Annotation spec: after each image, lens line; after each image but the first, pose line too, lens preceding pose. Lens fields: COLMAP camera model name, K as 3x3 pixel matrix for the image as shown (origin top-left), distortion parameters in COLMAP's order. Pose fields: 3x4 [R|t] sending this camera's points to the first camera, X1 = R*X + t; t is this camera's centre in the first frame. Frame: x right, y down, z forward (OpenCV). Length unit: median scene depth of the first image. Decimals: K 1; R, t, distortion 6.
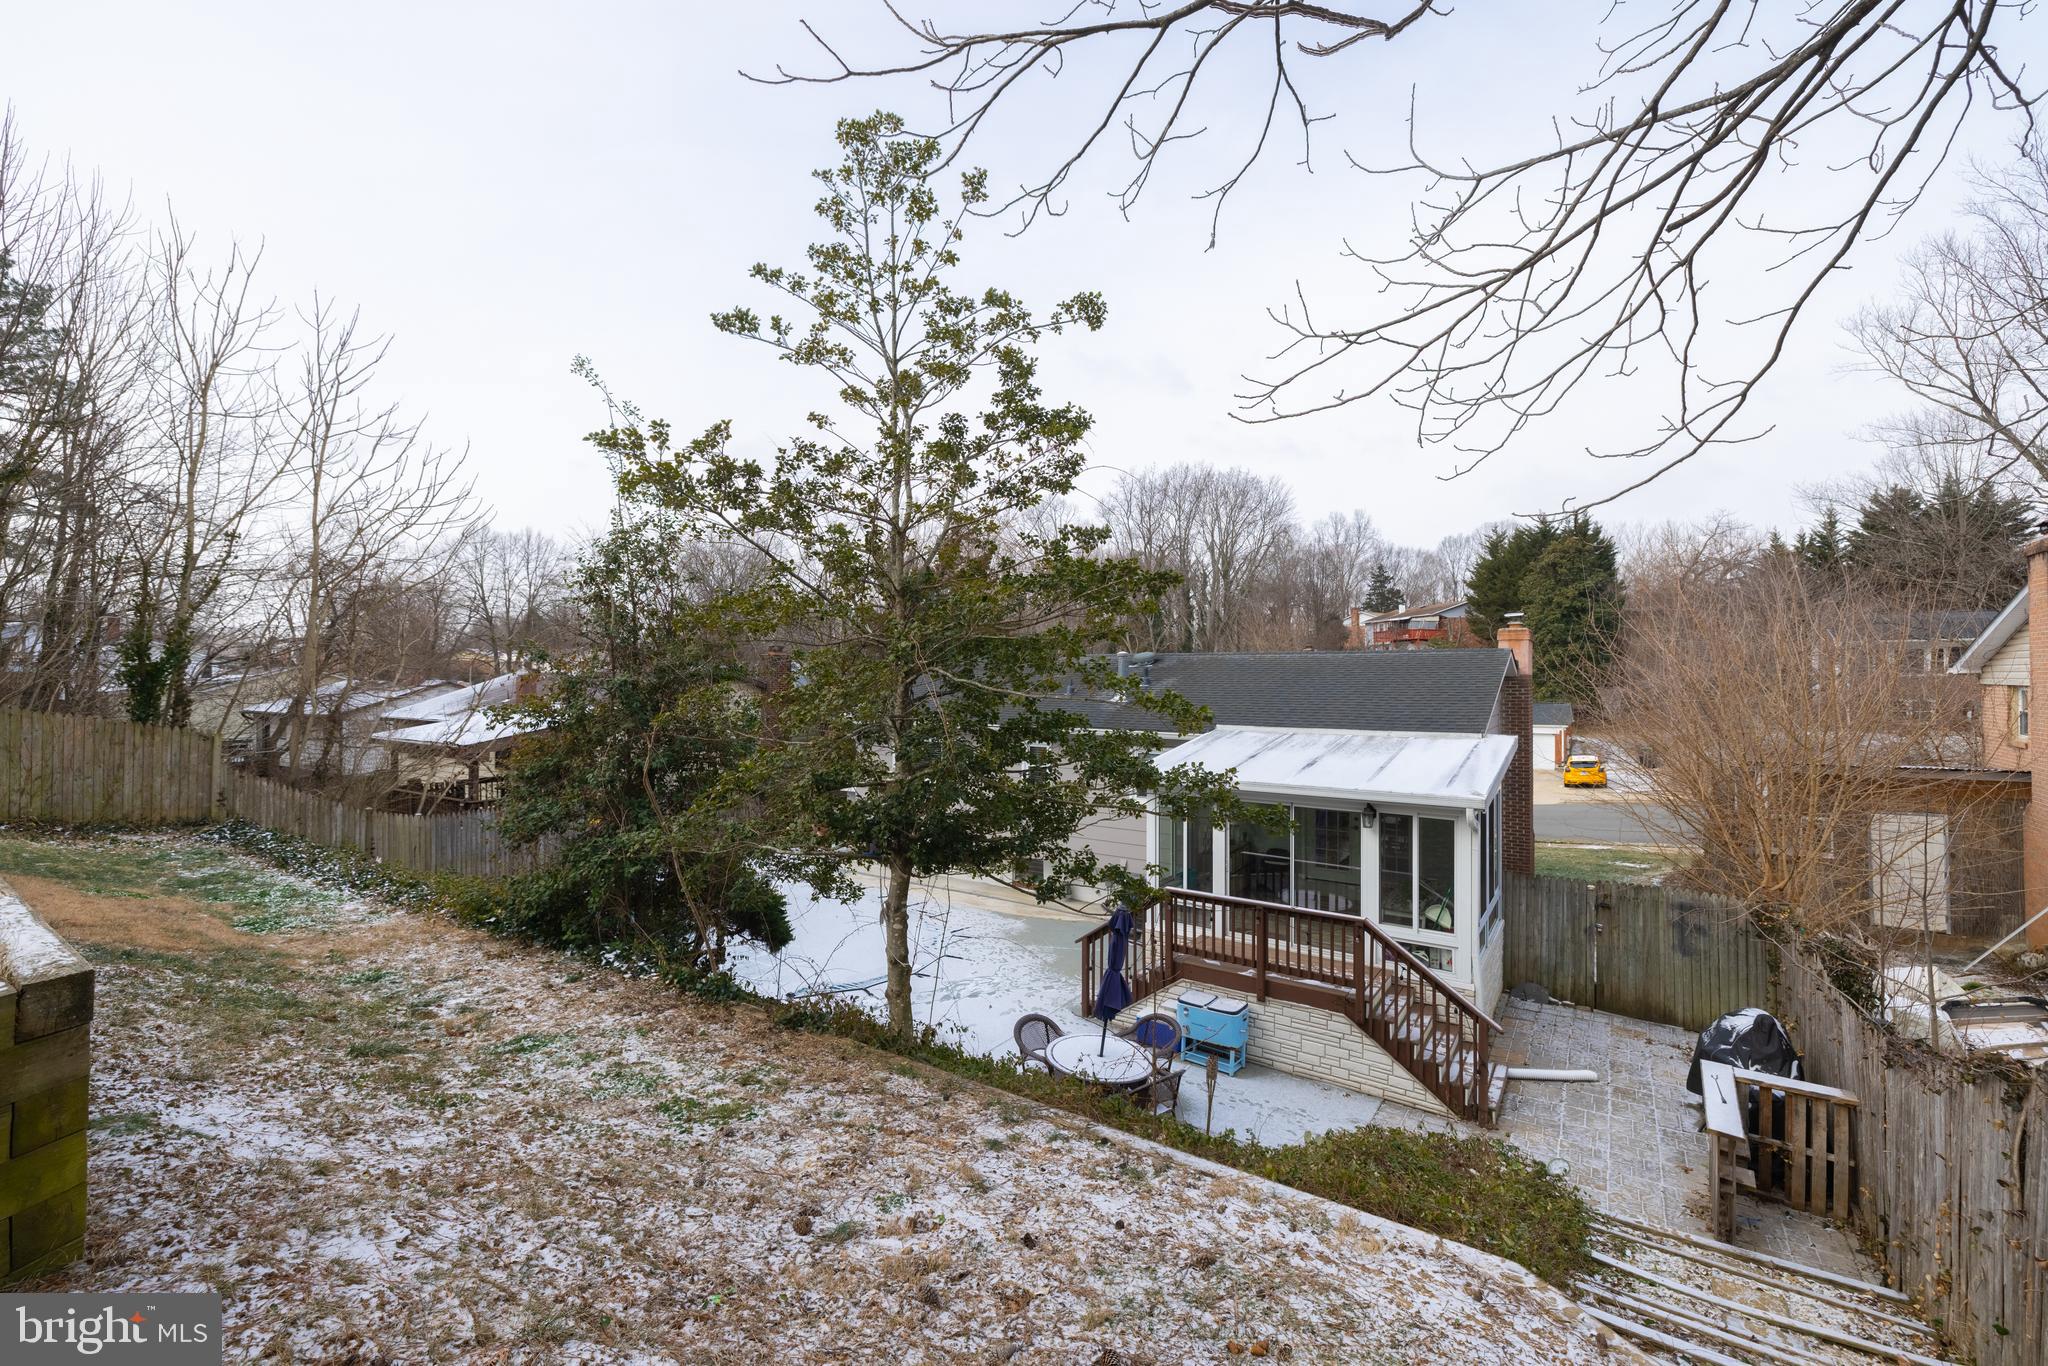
lens RADIAL K [[854.0, 0, 1015.0], [0, 854.0, 674.0], [0, 0, 1]] dist [0.003549, -0.000644]
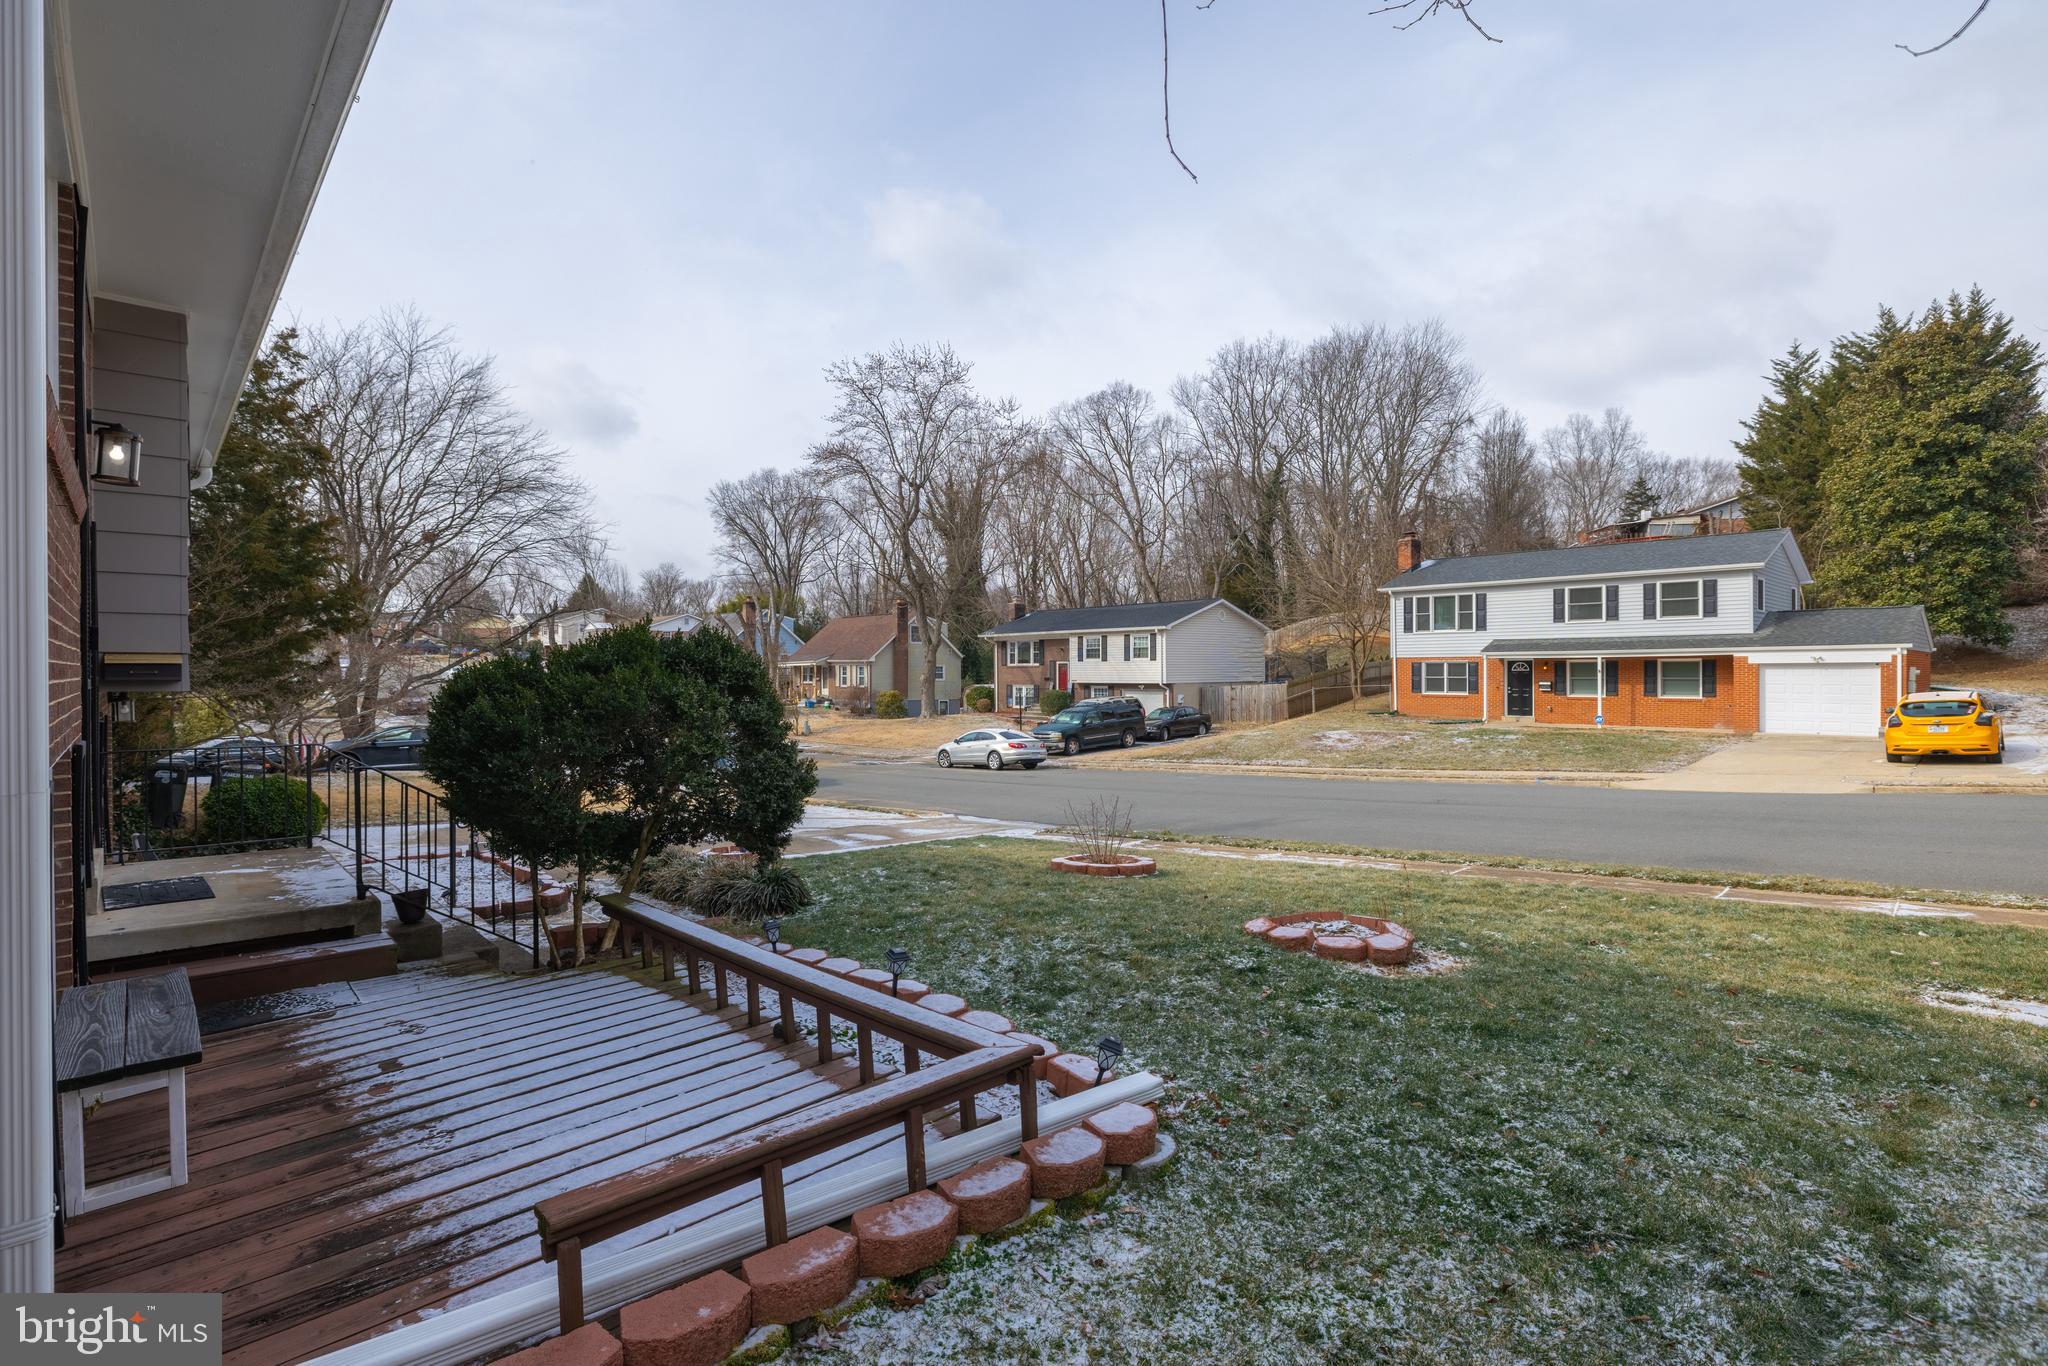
lens RADIAL K [[961.7, 0, 1018.0], [0, 961.7, 682.0], [0, 0, 1]] dist [0.009164, -0.000018]
pose [[0.980109, -0.005148, -0.198393, 0.180669], [0.008749, 0.999812, 0.017275, 0.045969], [0.198266, -0.018667, 0.979970, 0.253152]]
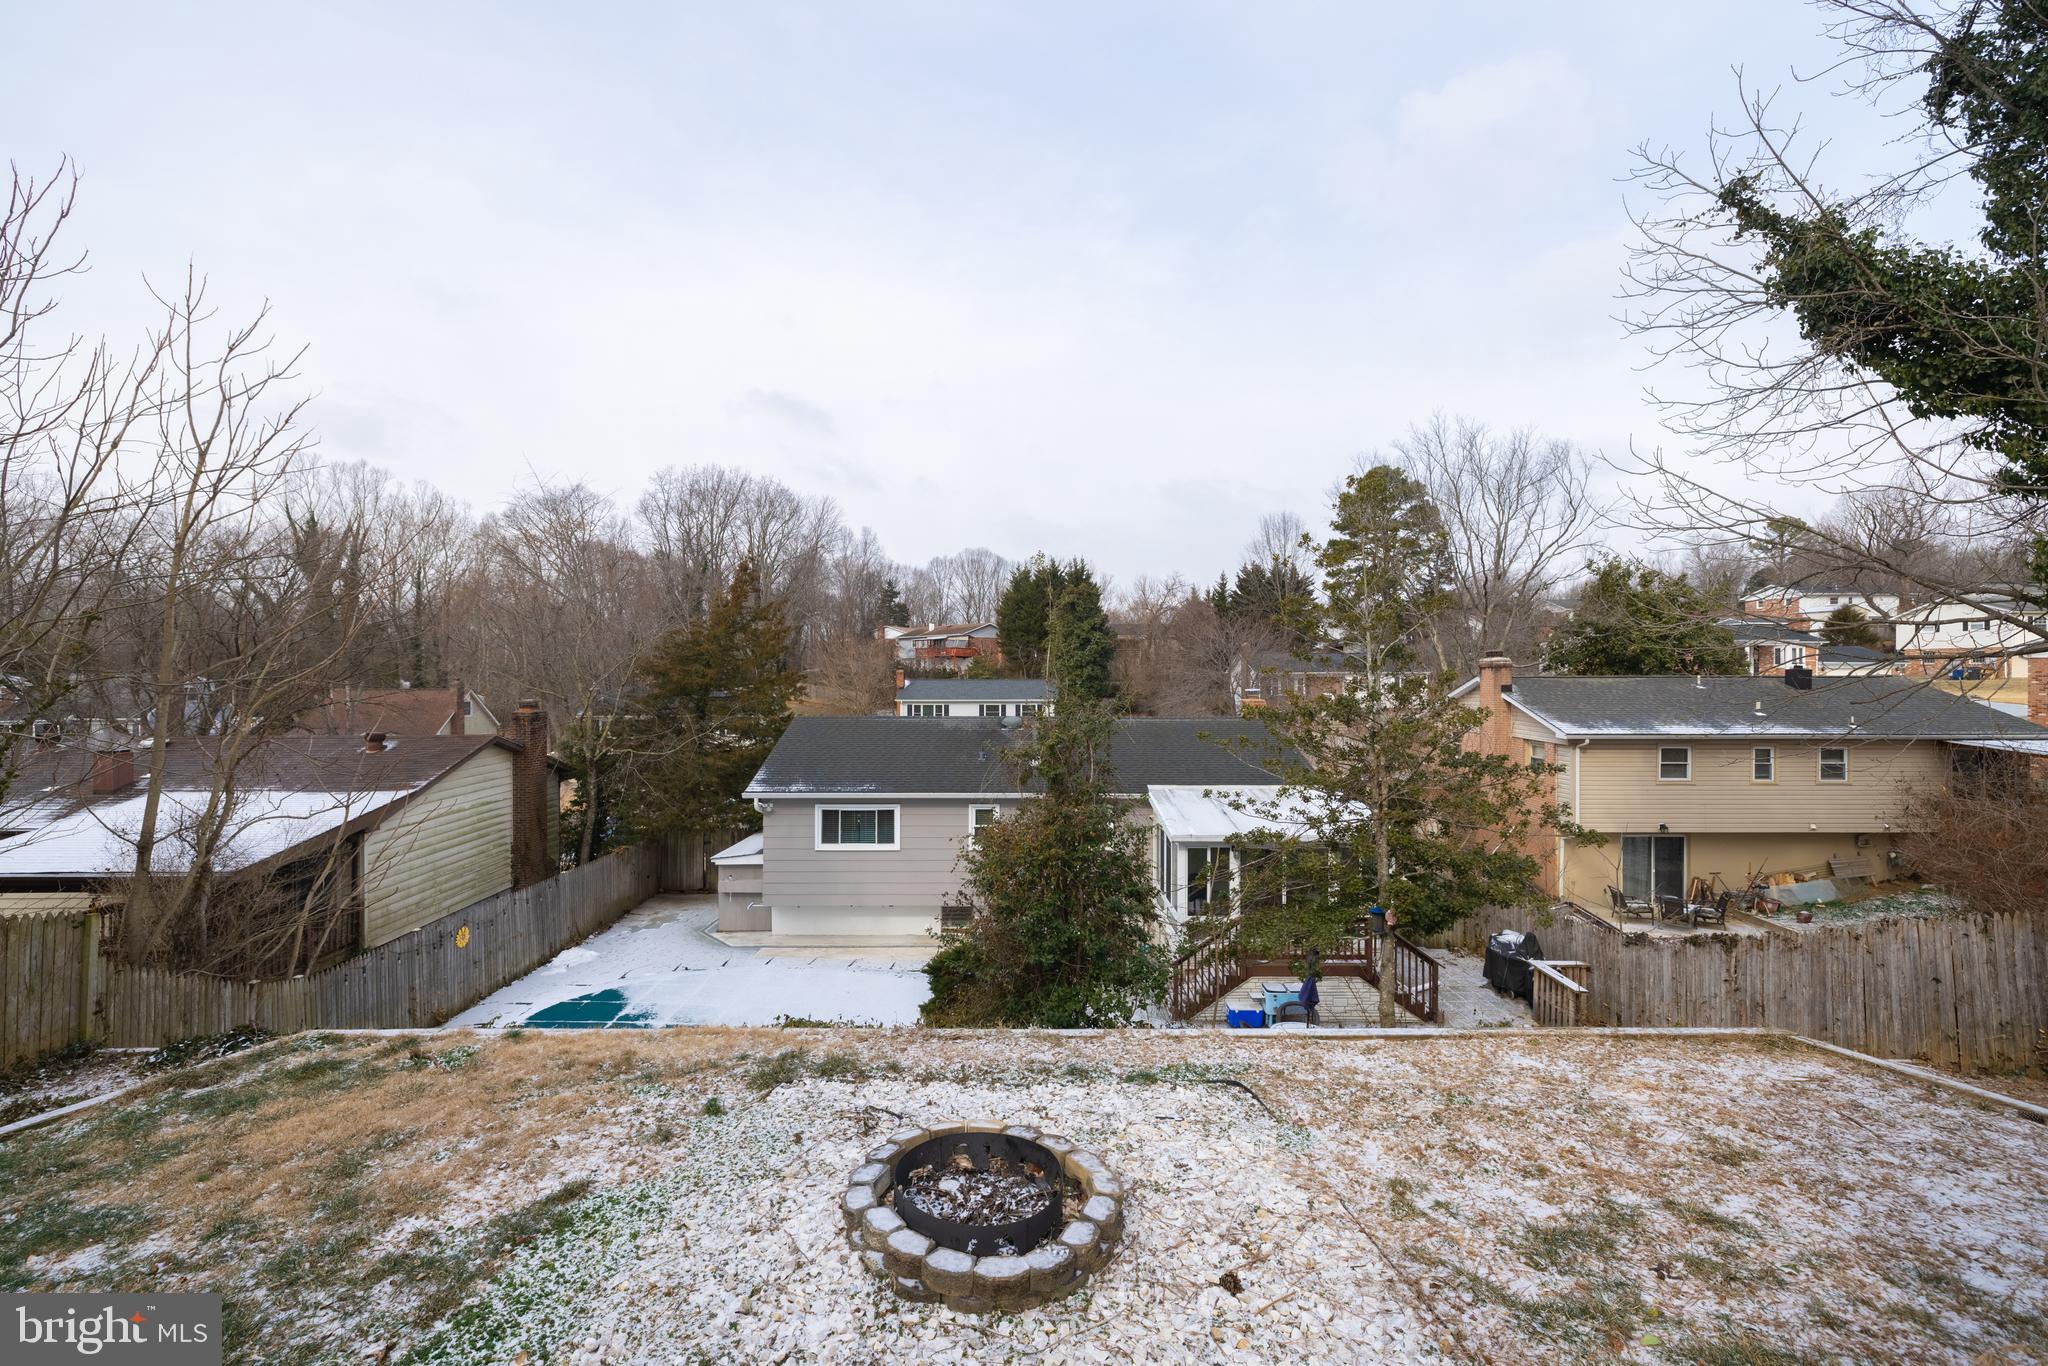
lens RADIAL K [[854.0, 0, 1031.8], [0, 854.0, 675.4], [0, 0, 1]] dist [0.003549, -0.000644]
pose [[0.812740, -0.001962, 0.582623, -0.133244], [-0.000583, 0.999991, 0.004180, -0.024123], [-0.582626, -0.003736, 0.812731, 0.011830]]
